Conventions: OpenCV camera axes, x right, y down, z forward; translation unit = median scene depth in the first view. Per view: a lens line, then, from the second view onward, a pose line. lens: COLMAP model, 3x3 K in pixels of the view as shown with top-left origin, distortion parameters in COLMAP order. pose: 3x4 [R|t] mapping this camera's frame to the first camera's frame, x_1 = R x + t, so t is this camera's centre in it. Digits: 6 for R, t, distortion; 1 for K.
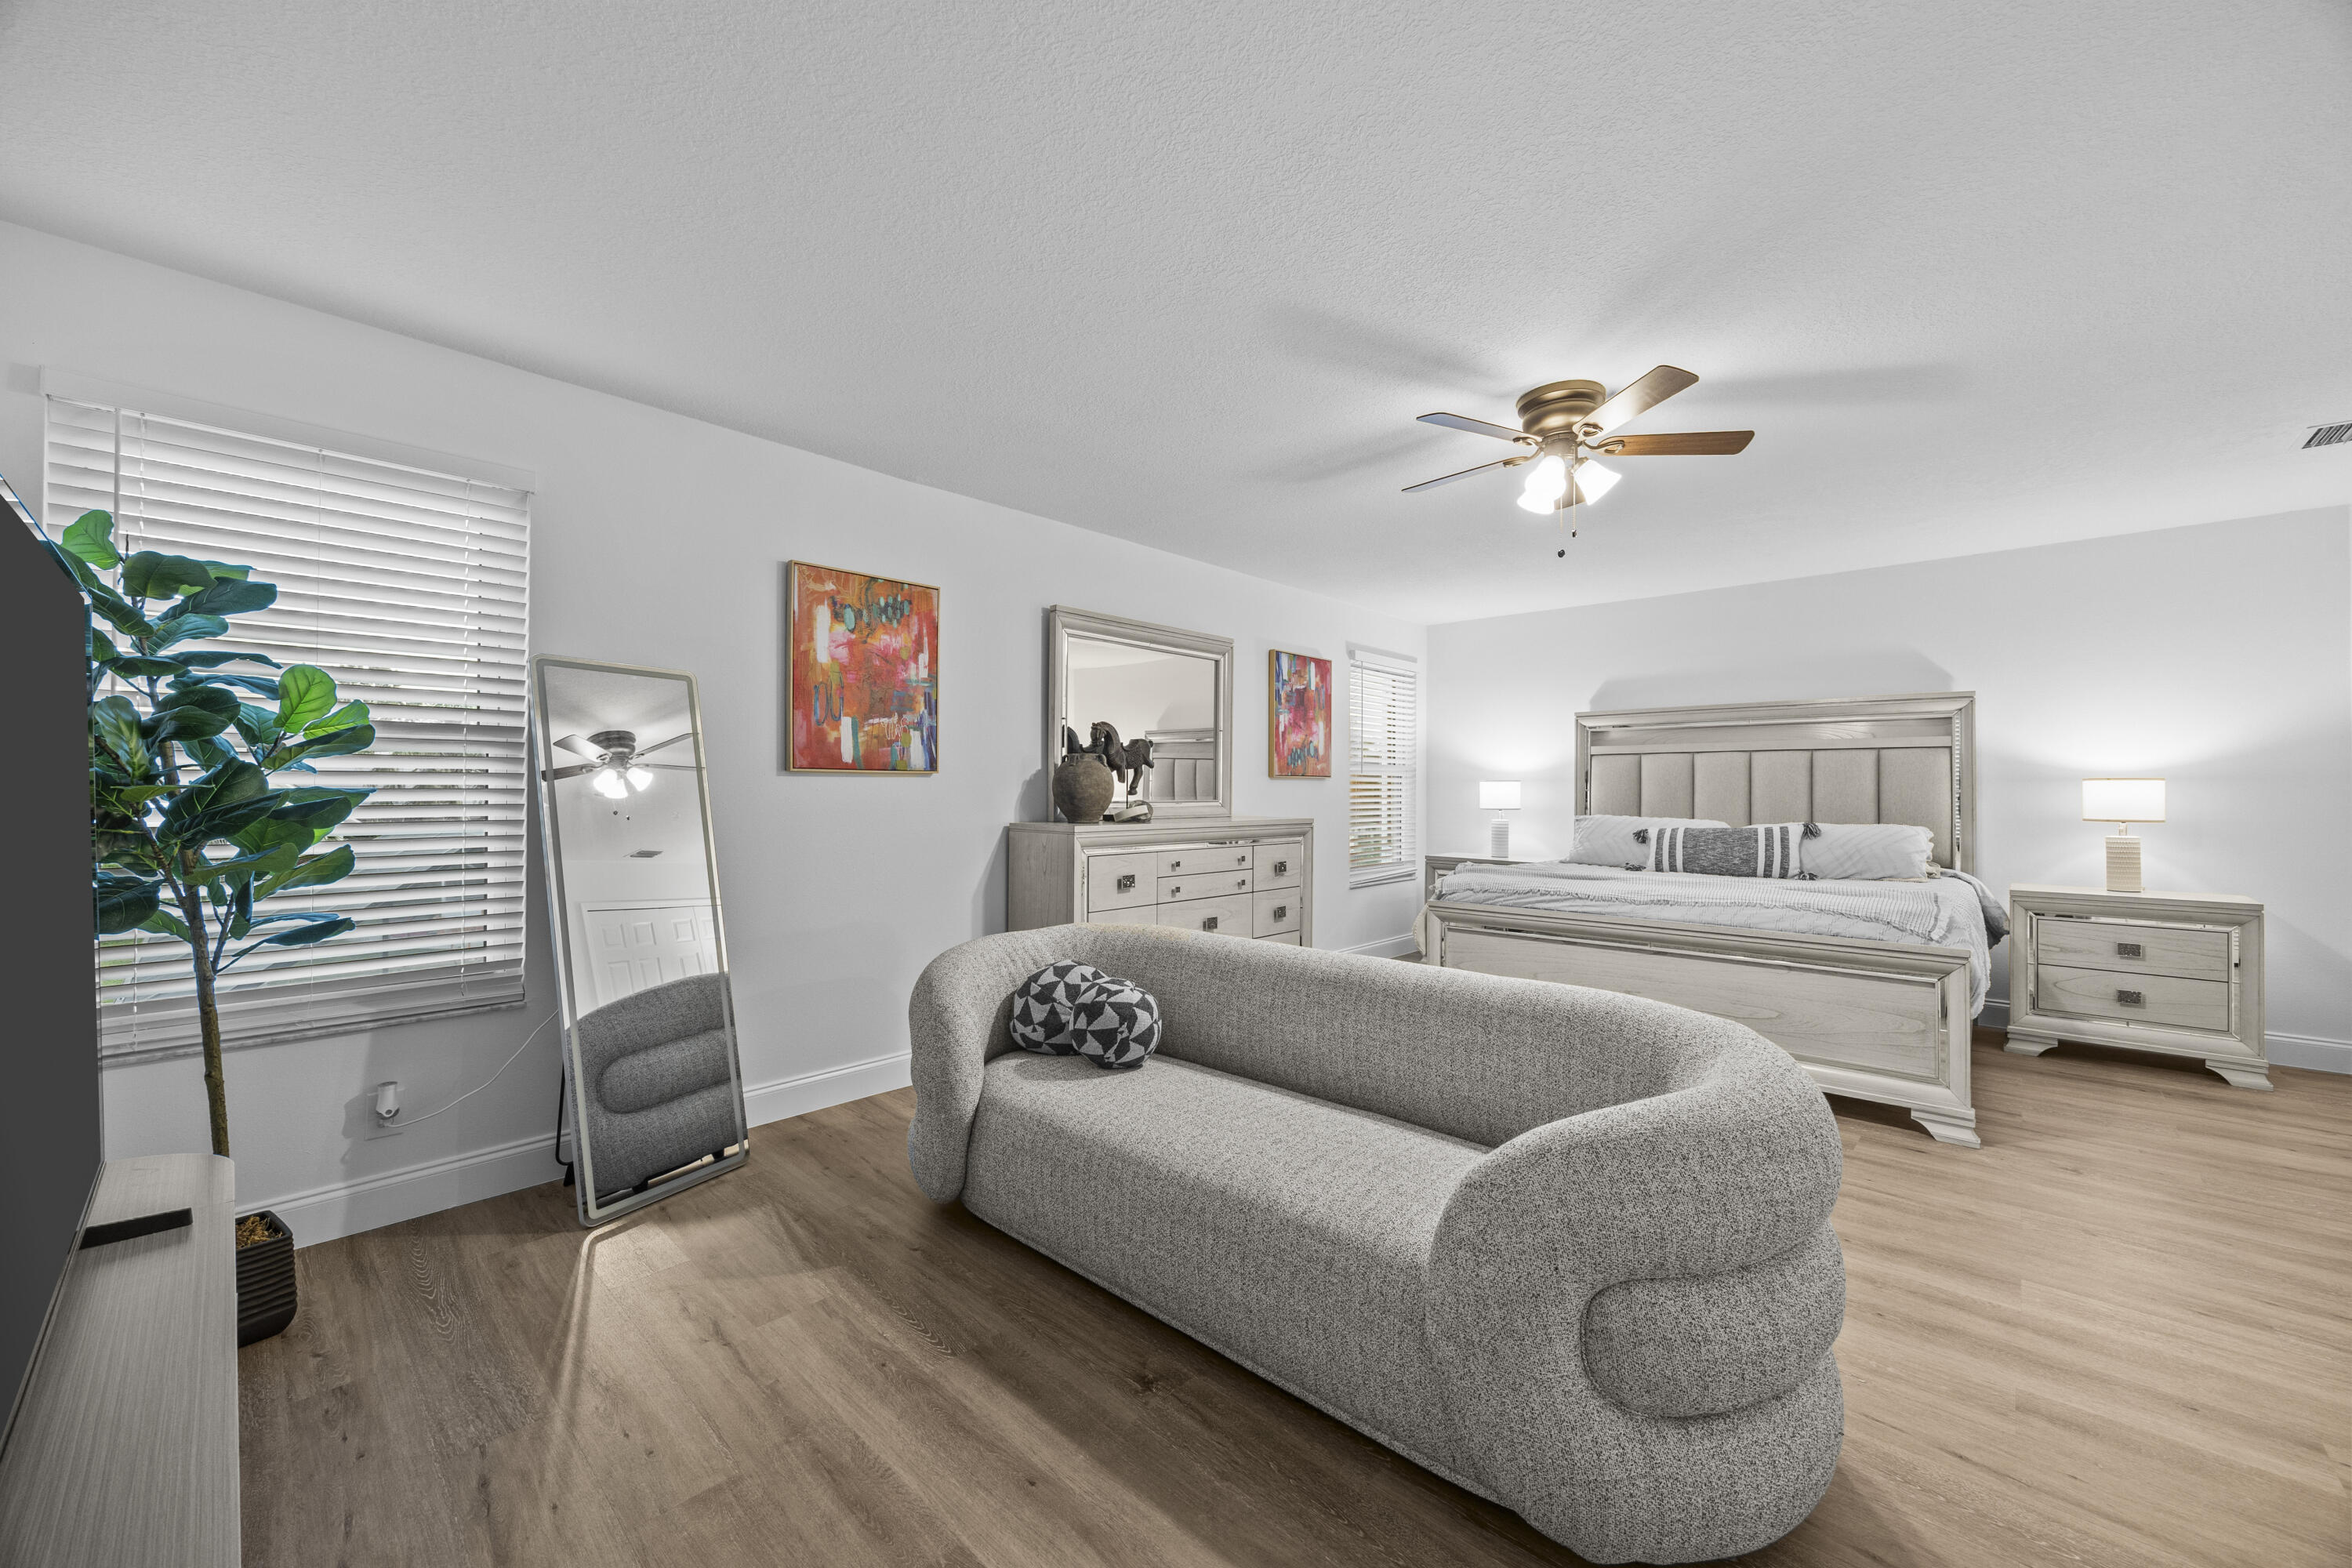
lens RADIAL K [[896.2, 0, 1176.9], [0, 896.2, 780.9], [0, 0, 1]] dist [-0.002533, 0.000181]
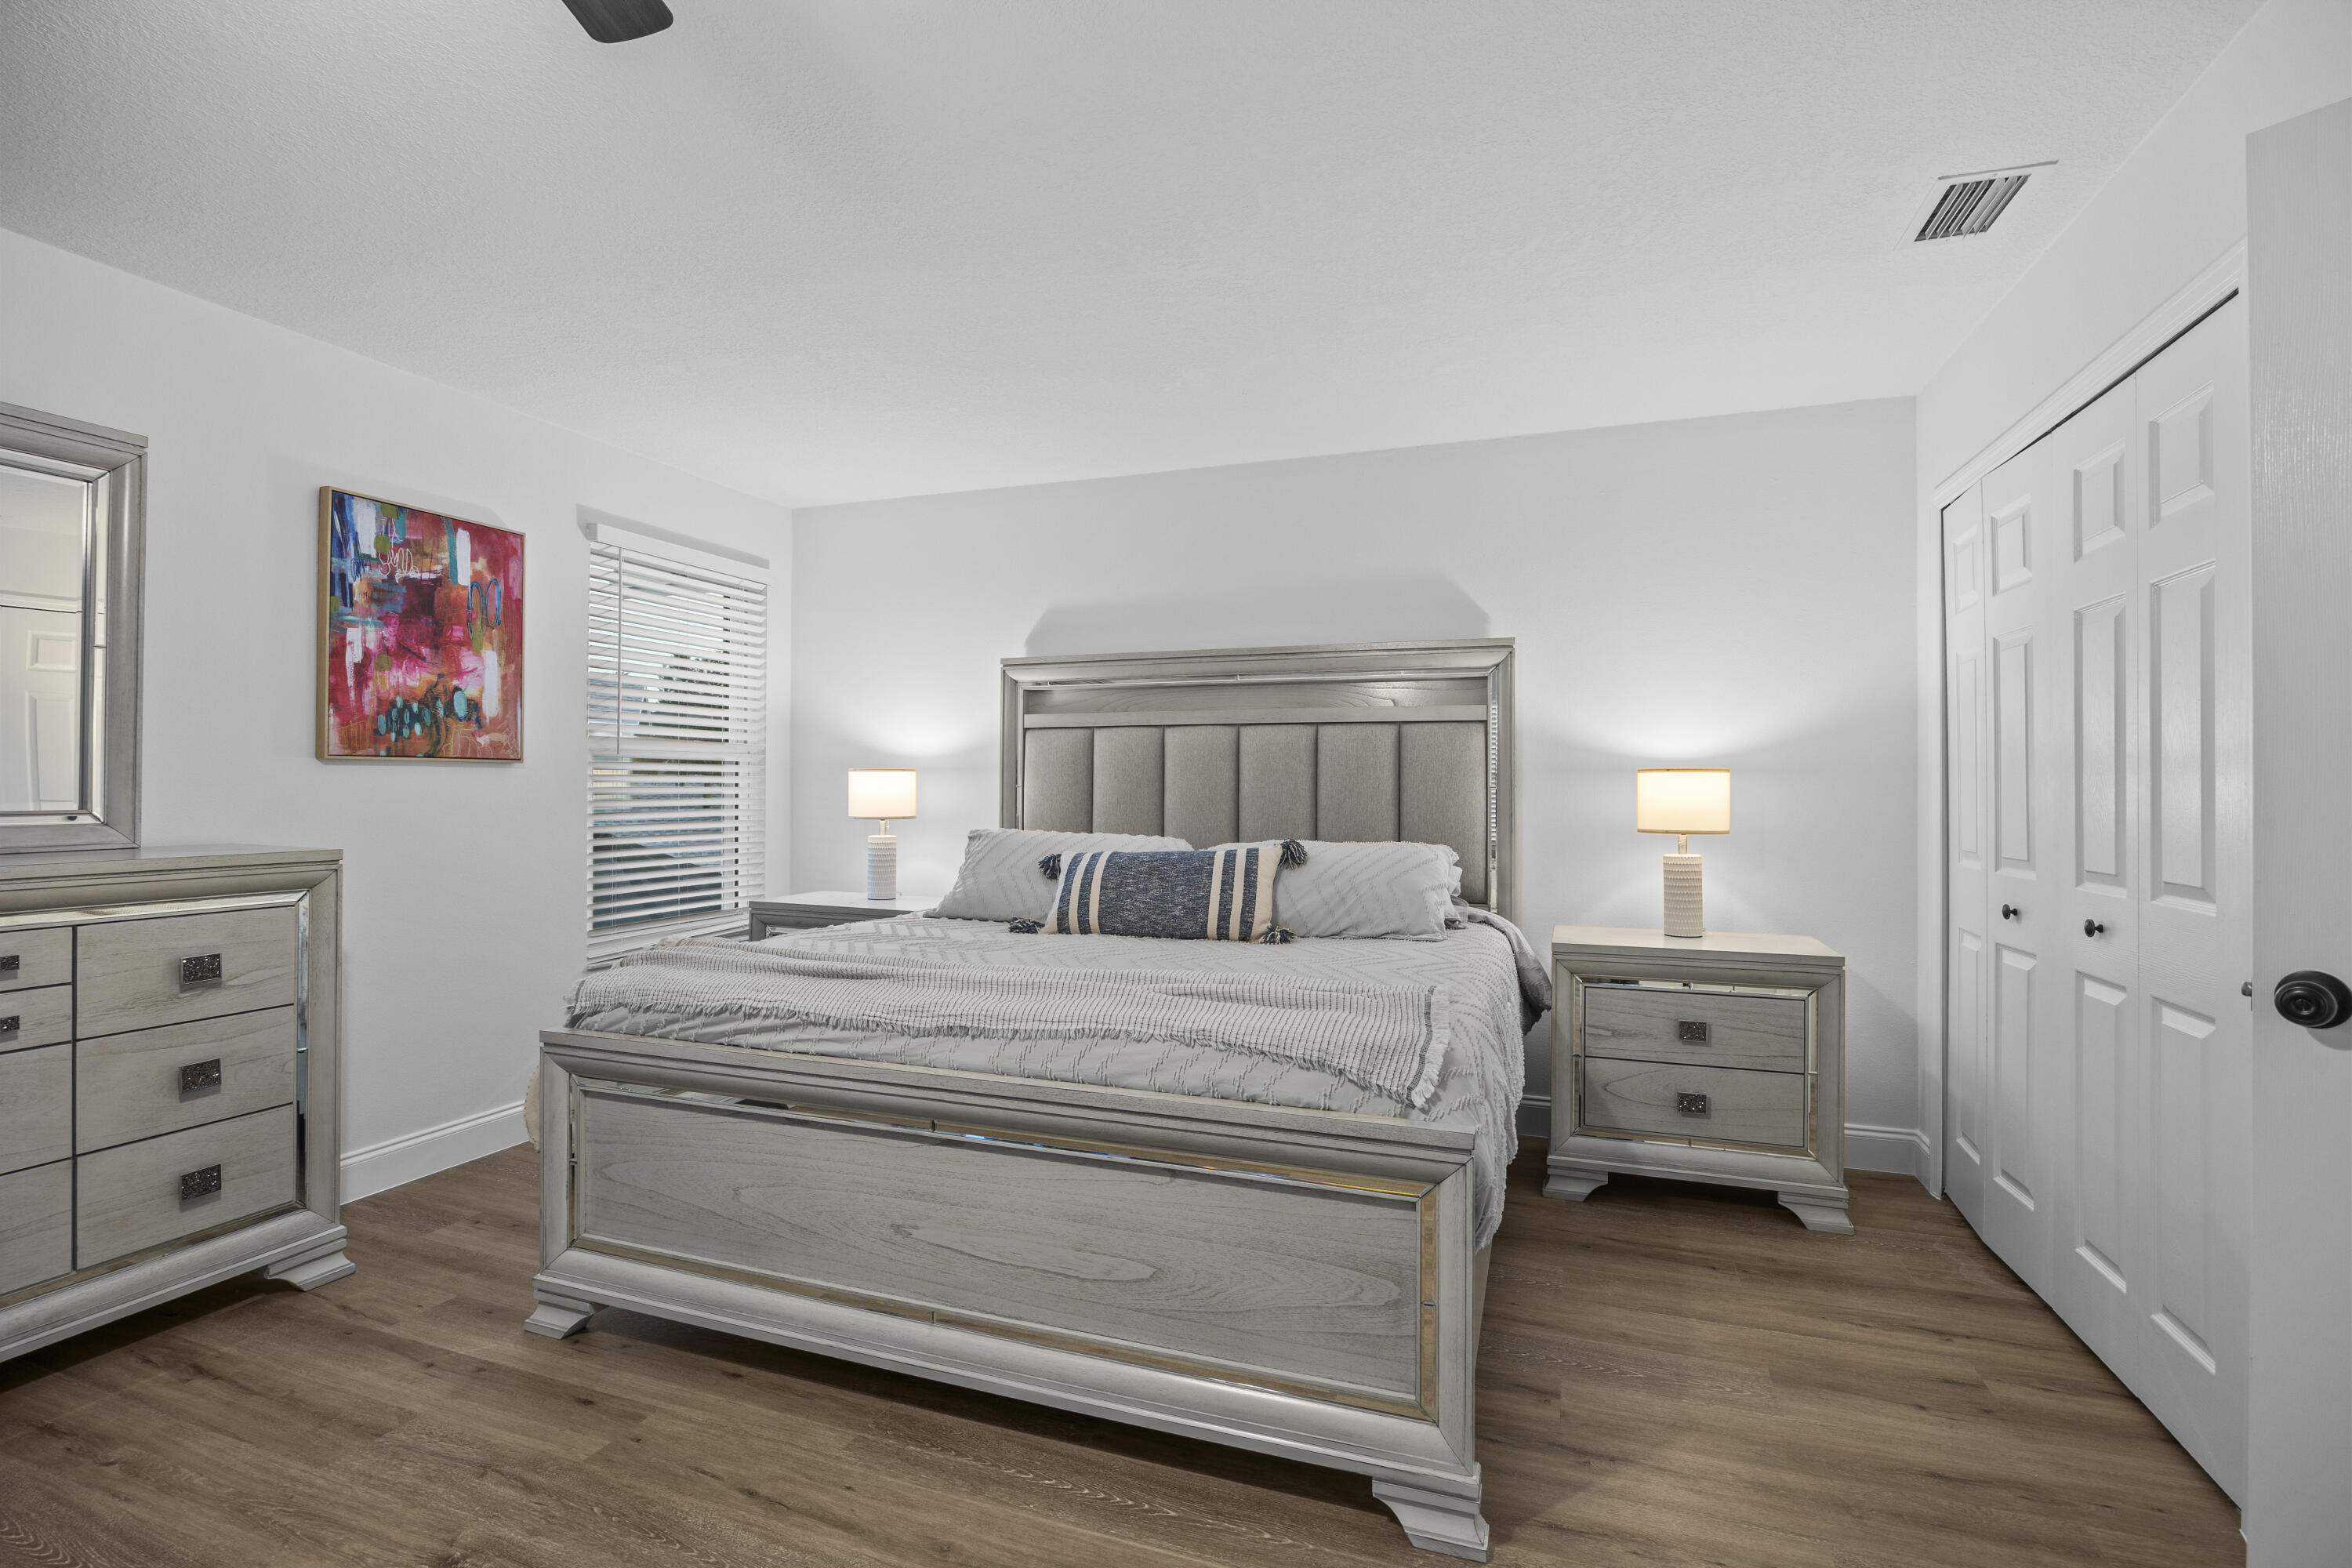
lens RADIAL K [[1095.4, 0, 1171.1], [0, 1095.4, 779.4], [0, 0, 1]] dist [-0.014763, 0.000415]
pose [[0.919125, 0.001807, 0.393961, 0.335620], [-0.004105, 0.999979, 0.004989, 0.002093], [-0.393944, -0.006203, 0.919113, 0.350795]]
